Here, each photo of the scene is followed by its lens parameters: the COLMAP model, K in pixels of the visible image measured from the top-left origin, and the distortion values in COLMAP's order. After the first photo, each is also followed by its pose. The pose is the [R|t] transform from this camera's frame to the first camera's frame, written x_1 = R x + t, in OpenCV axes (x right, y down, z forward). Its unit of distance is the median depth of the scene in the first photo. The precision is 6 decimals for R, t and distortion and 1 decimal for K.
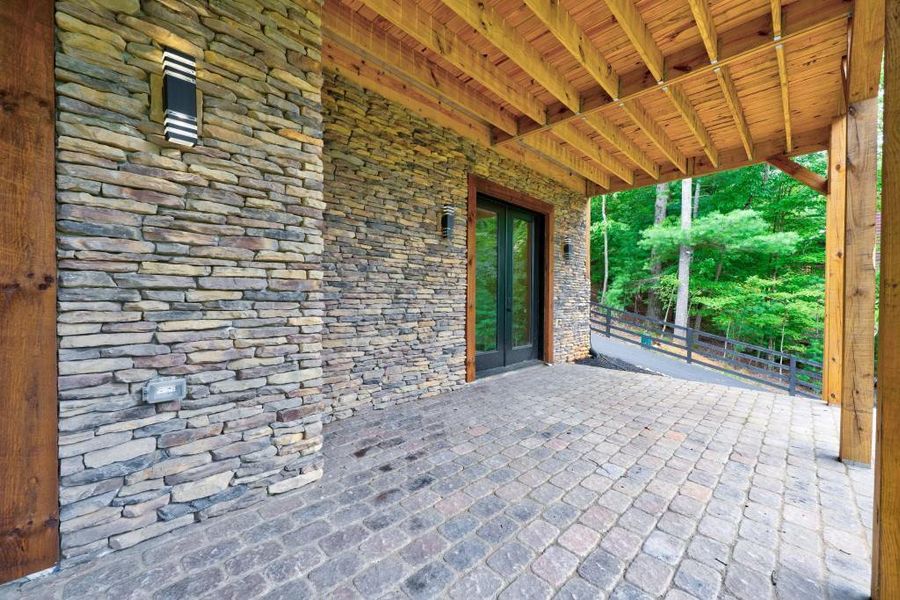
lens RADIAL K [[363.6, 0, 450.0], [0, 363.6, 300.0], [0, 0, 1]] dist [0.007040, -0.001132]
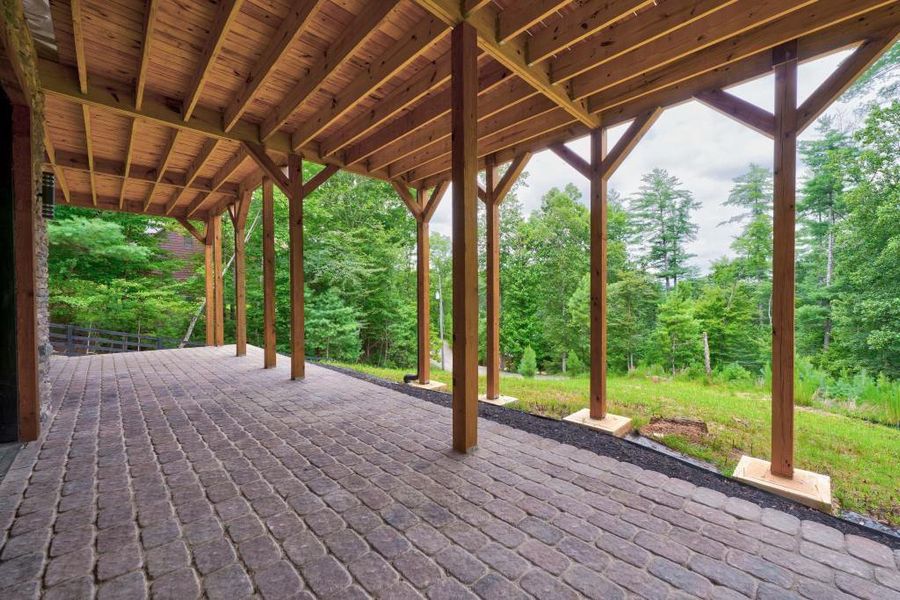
lens RADIAL K [[363.6, 0, 450.2], [0, 363.6, 298.9], [0, 0, 1]] dist [0.007040, -0.001132]
pose [[0.036245, -0.012795, 0.999261, -0.316280], [0.012322, 0.999848, 0.012355, -0.000213], [-0.999267, 0.011865, 0.036397, -0.130097]]
